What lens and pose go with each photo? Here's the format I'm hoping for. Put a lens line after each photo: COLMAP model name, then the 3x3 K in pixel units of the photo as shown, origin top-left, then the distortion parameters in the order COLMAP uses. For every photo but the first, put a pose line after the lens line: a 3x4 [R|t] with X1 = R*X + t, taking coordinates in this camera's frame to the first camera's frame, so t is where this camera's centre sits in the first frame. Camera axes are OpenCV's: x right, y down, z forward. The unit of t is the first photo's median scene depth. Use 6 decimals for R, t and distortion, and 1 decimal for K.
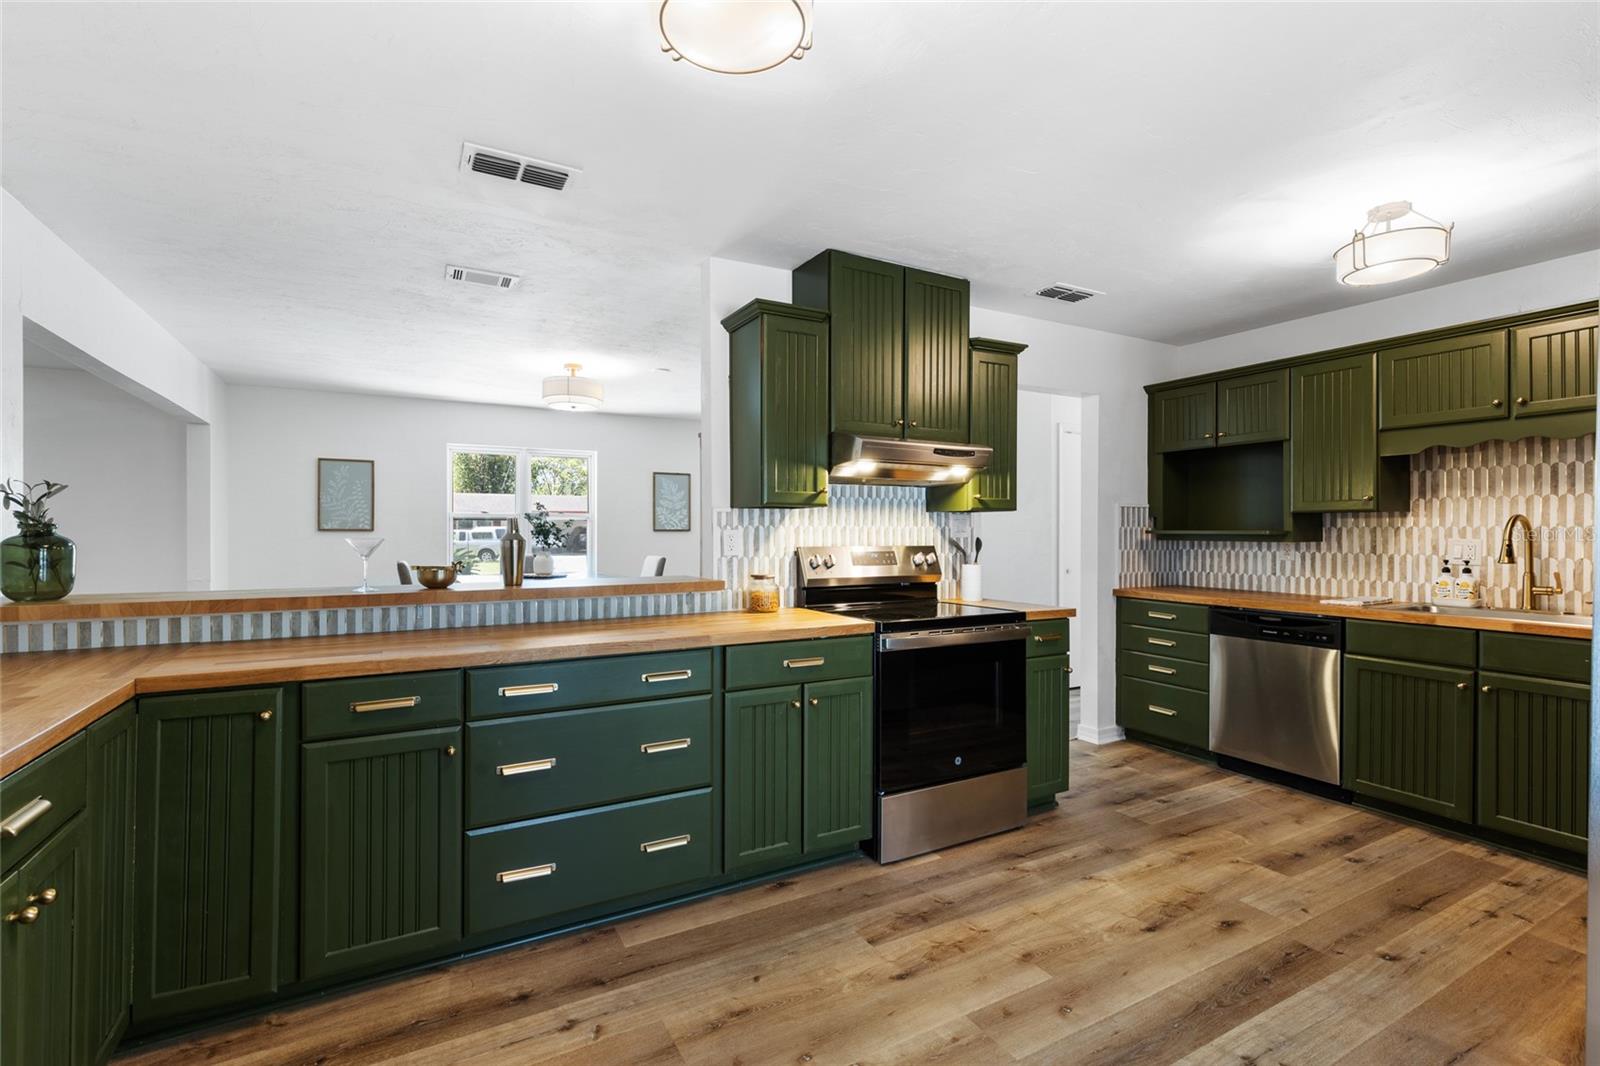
lens RADIAL K [[719.4, 0, 791.5], [0, 719.4, 533.8], [0, 0, 1]] dist [0.008062, -0.000822]
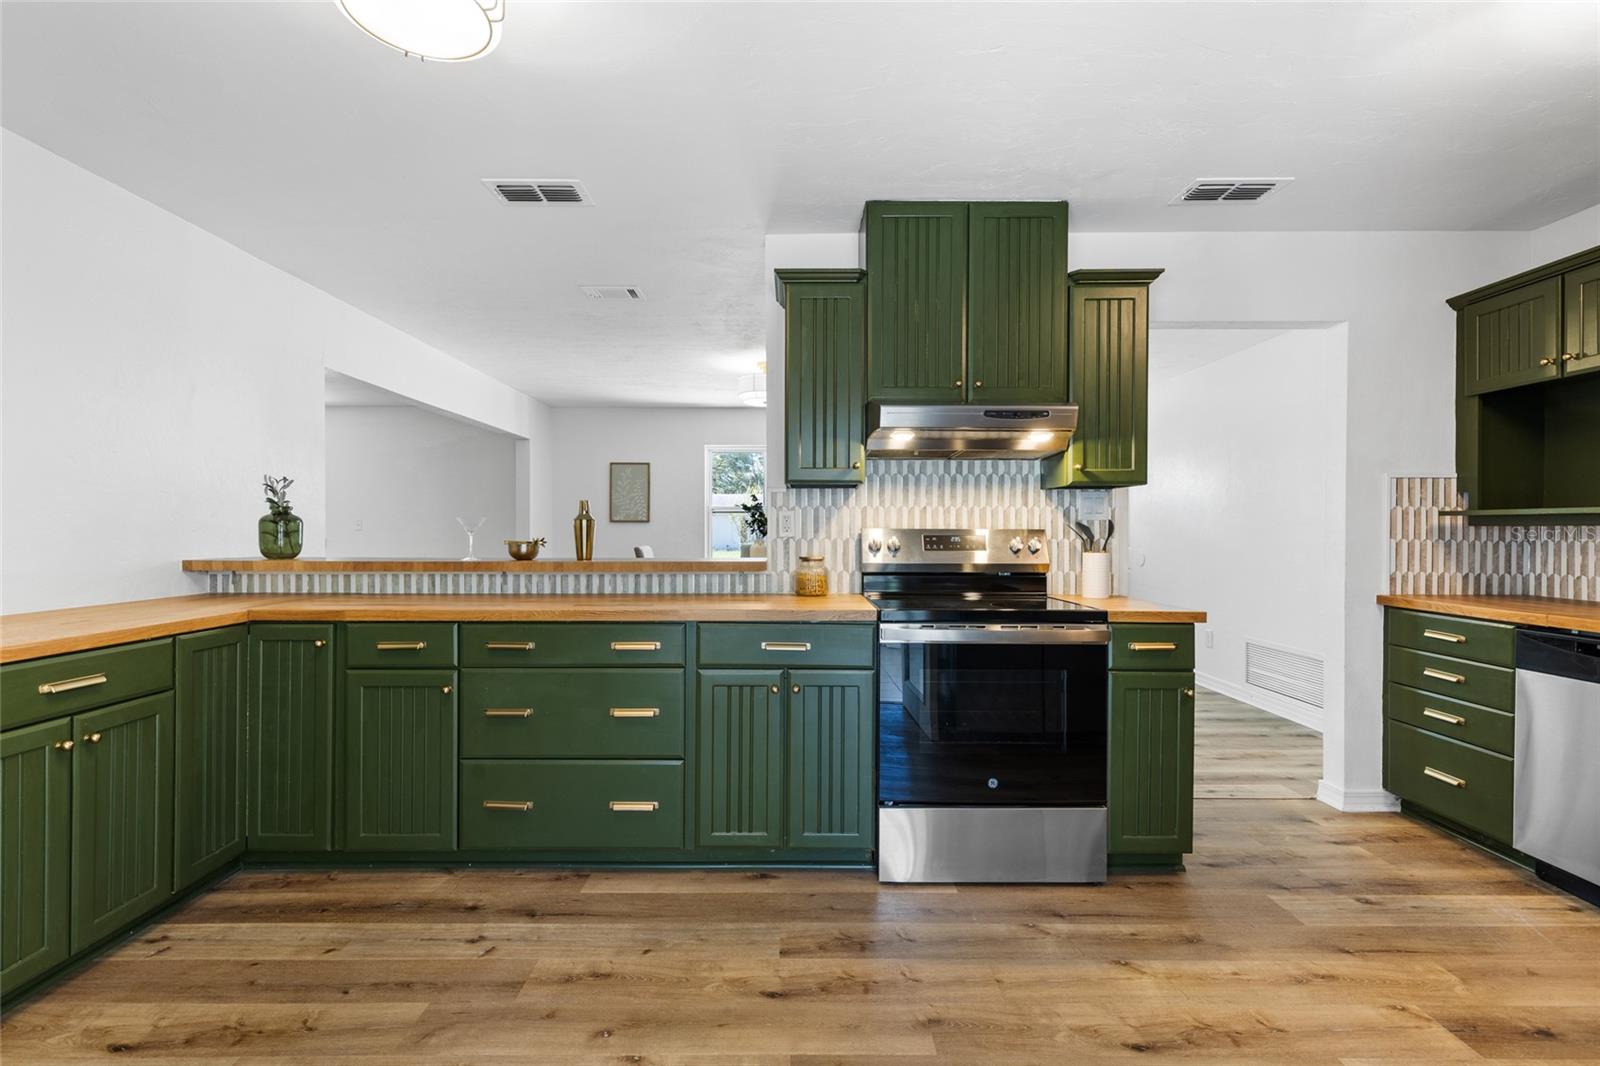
lens RADIAL K [[719.4, 0, 791.6], [0, 719.4, 534.1], [0, 0, 1]] dist [0.008062, -0.000822]
pose [[0.876632, 0.004317, -0.481143, 0.391123], [-0.003245, 0.999990, 0.003060, 0.023245], [0.481151, -0.001122, 0.876637, 0.144227]]
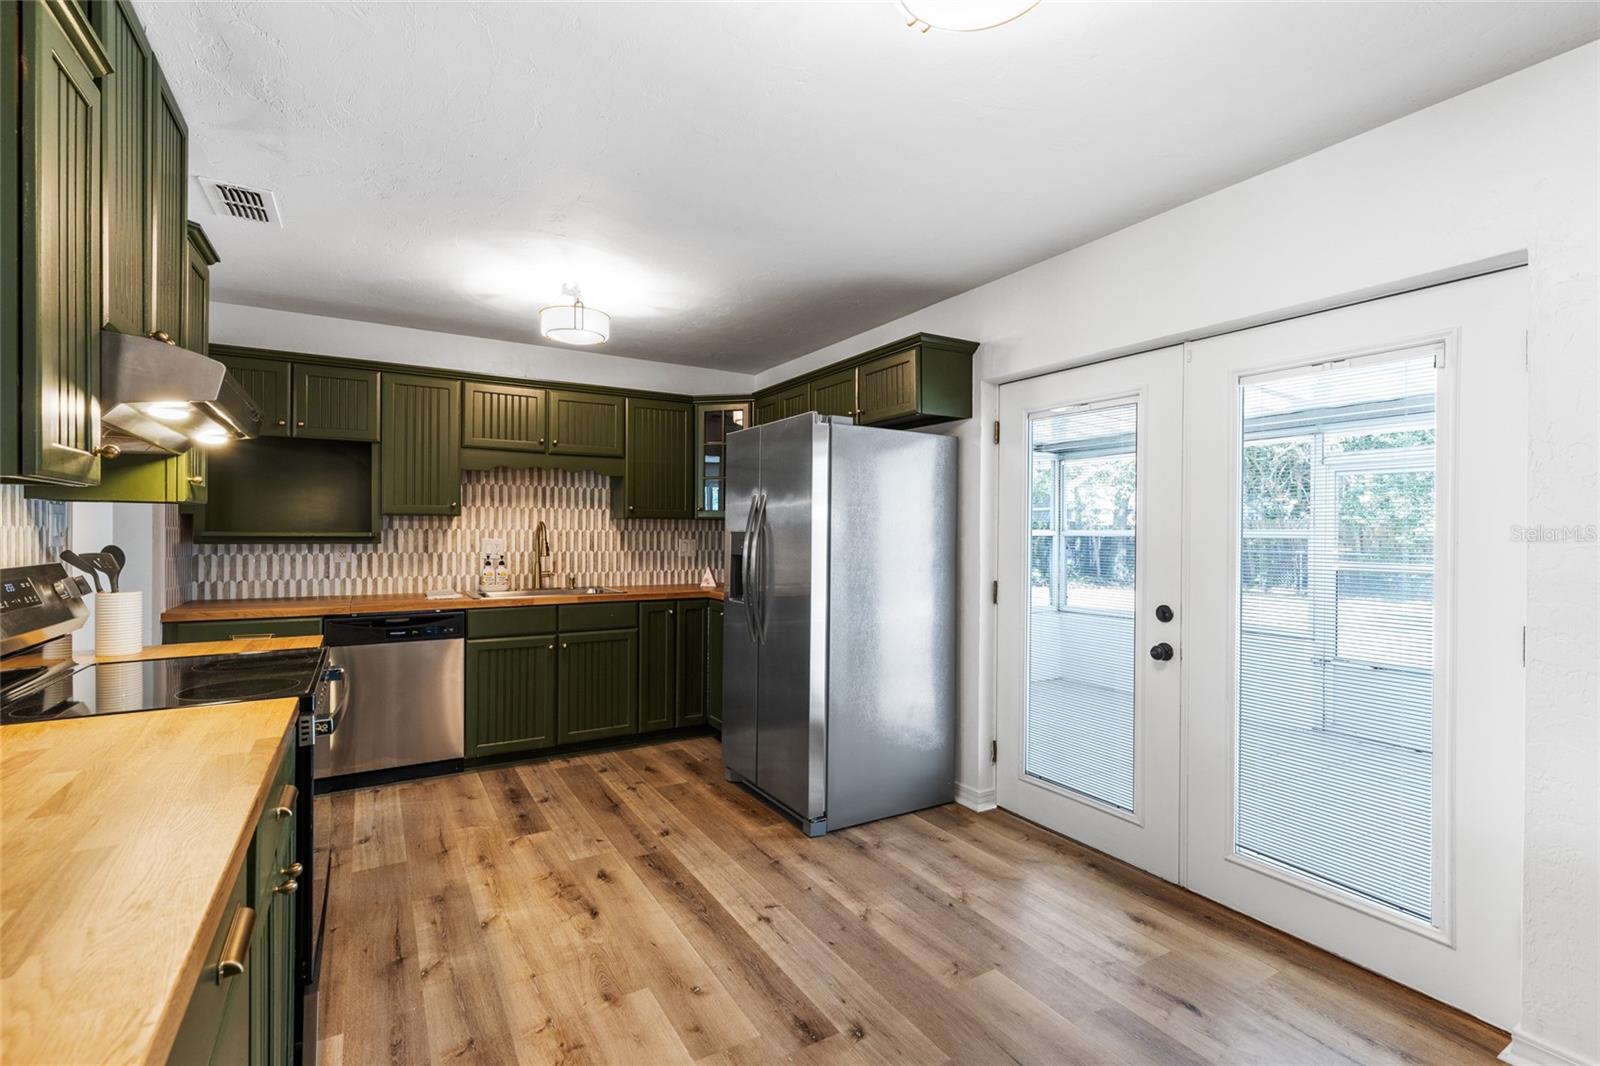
lens RADIAL K [[719.4, 0, 799.1], [0, 719.4, 533.9], [0, 0, 1]] dist [0.008062, -0.000822]
pose [[-0.038143, -0.003751, 0.999265, -0.411145], [-0.001845, 0.999992, 0.003683, -0.008533], [-0.999271, -0.001703, -0.038150, 0.538755]]
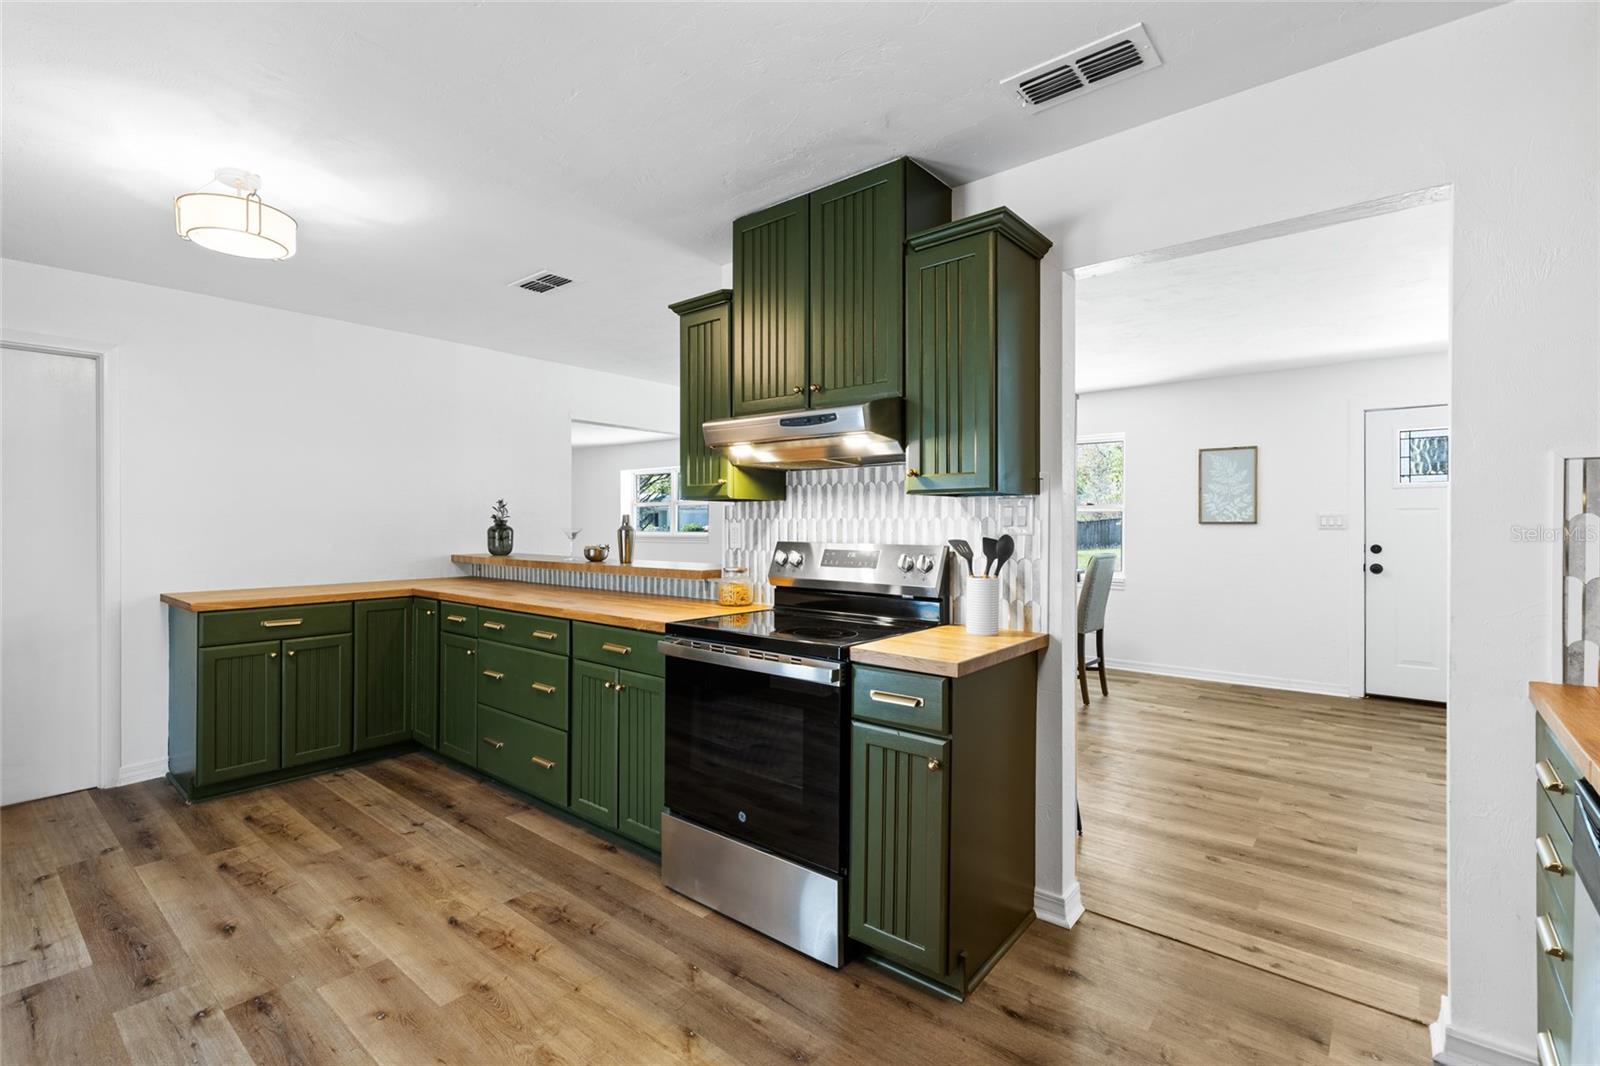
lens RADIAL K [[719.4, 0, 796.1], [0, 719.4, 524.5], [0, 0, 1]] dist [0.008062, -0.000822]
pose [[0.367532, 0.001939, -0.930009, 0.901626], [-0.003939, 0.999992, 0.000528, -0.004234], [0.930003, 0.003469, 0.367536, 0.700644]]
